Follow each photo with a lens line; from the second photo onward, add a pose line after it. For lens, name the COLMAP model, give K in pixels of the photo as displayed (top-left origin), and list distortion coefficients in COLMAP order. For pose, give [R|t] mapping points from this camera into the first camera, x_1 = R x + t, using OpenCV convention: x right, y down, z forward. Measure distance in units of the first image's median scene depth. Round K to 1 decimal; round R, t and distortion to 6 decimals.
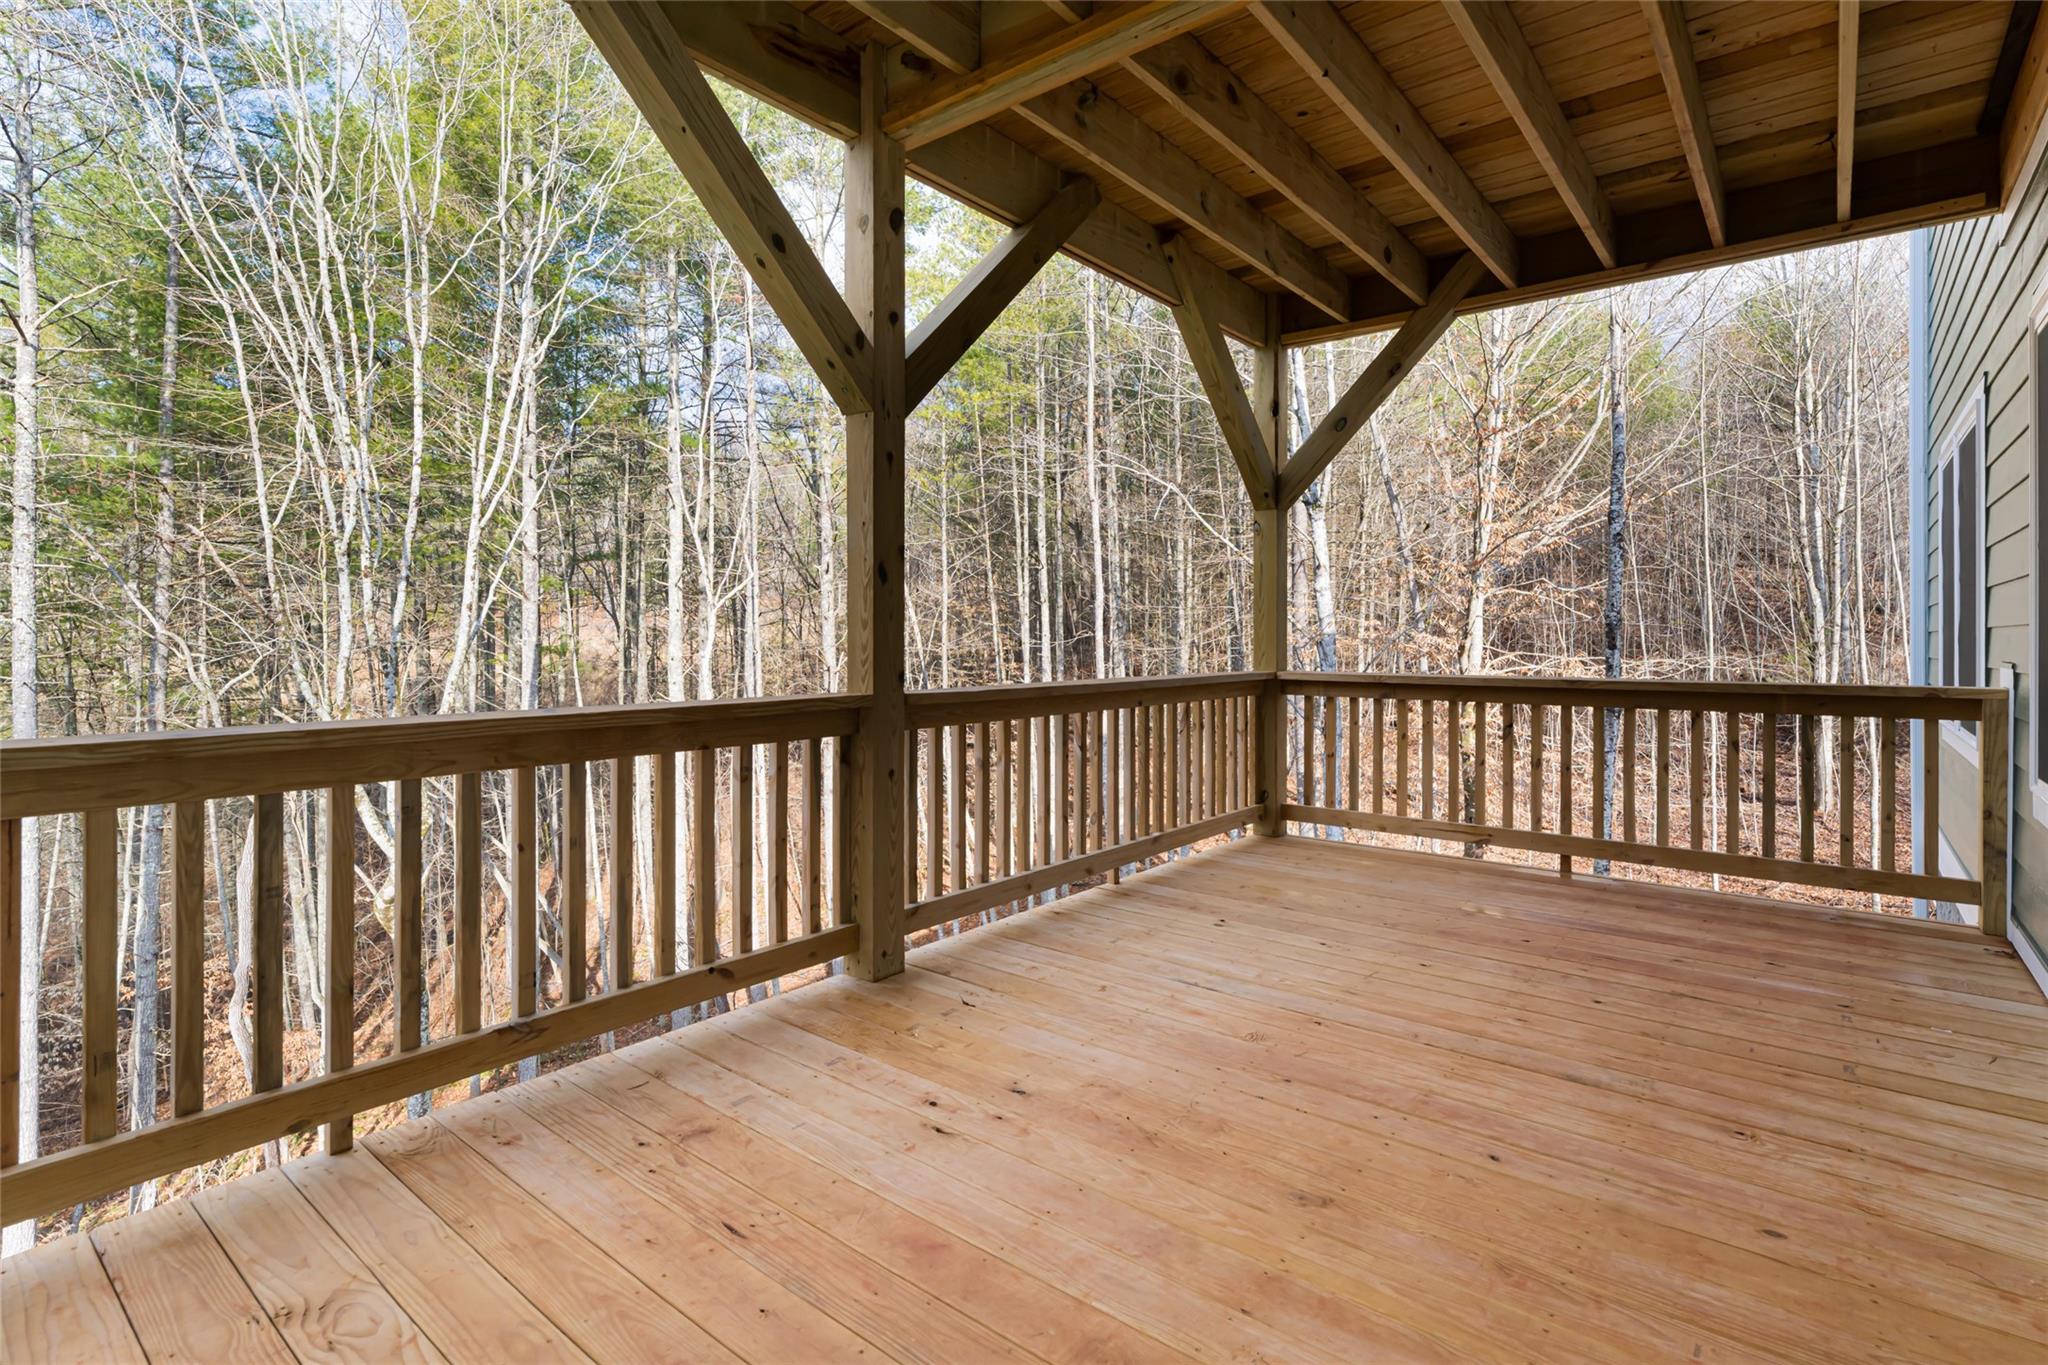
lens RADIAL K [[993.1, 0, 1018.0], [0, 993.1, 640.7], [0, 0, 1]] dist [0.000835, -0.000095]
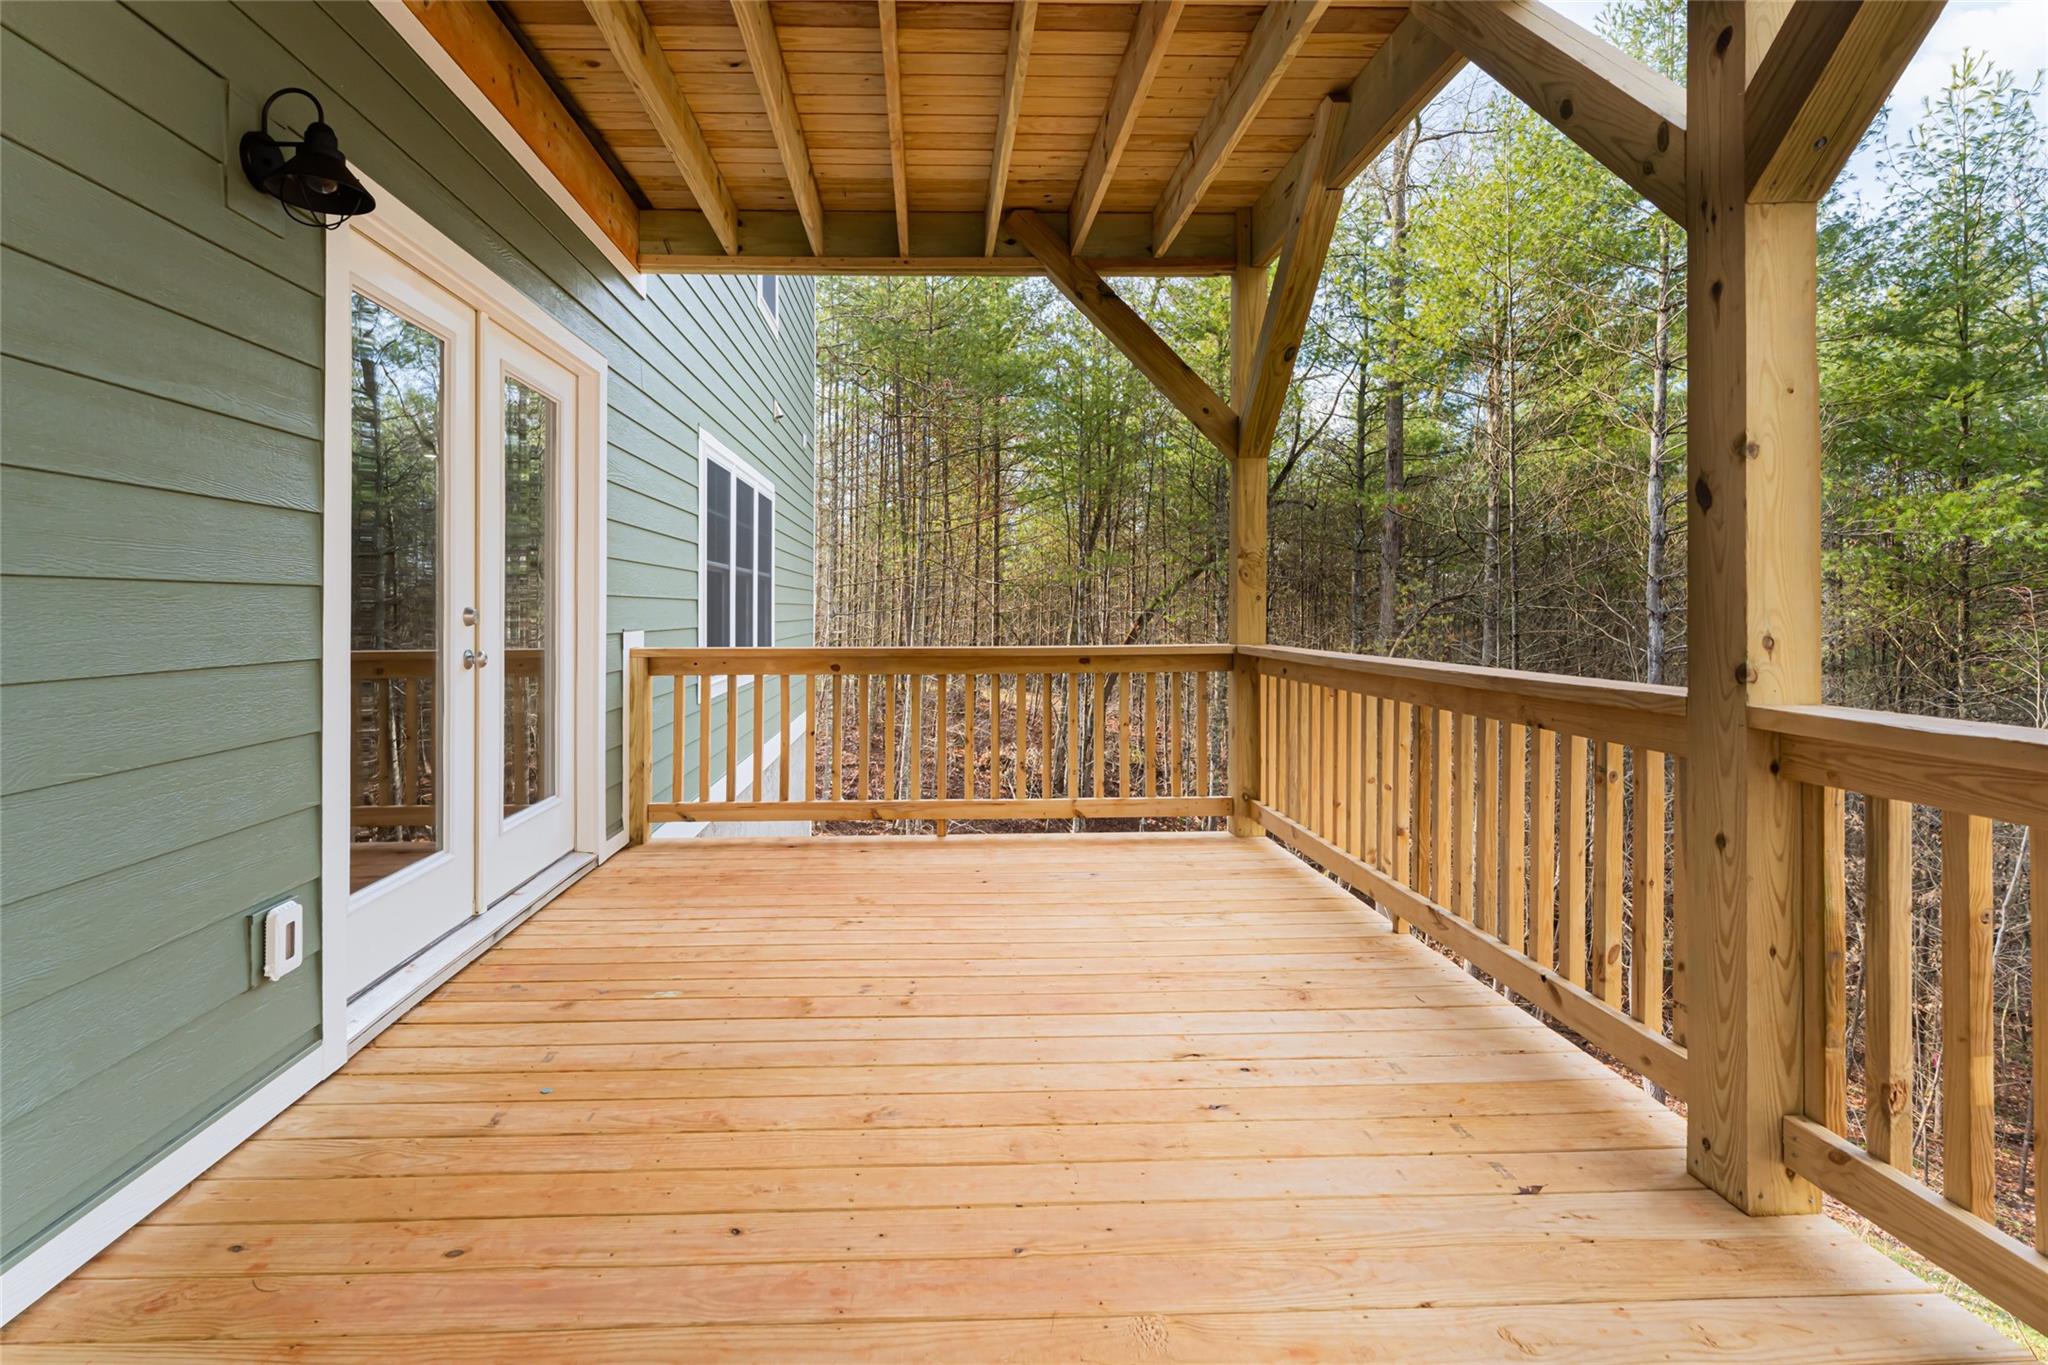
lens RADIAL K [[993.1, 0, 973.3], [0, 993.1, 607.6], [0, 0, 1]] dist [-0.002469, -0.000279]
pose [[-0.747869, 0.001053, -0.663846, 0.694669], [0.001610, 0.999999, -0.000228, -0.001827], [0.663845, -0.001239, -0.747869, 1.381972]]
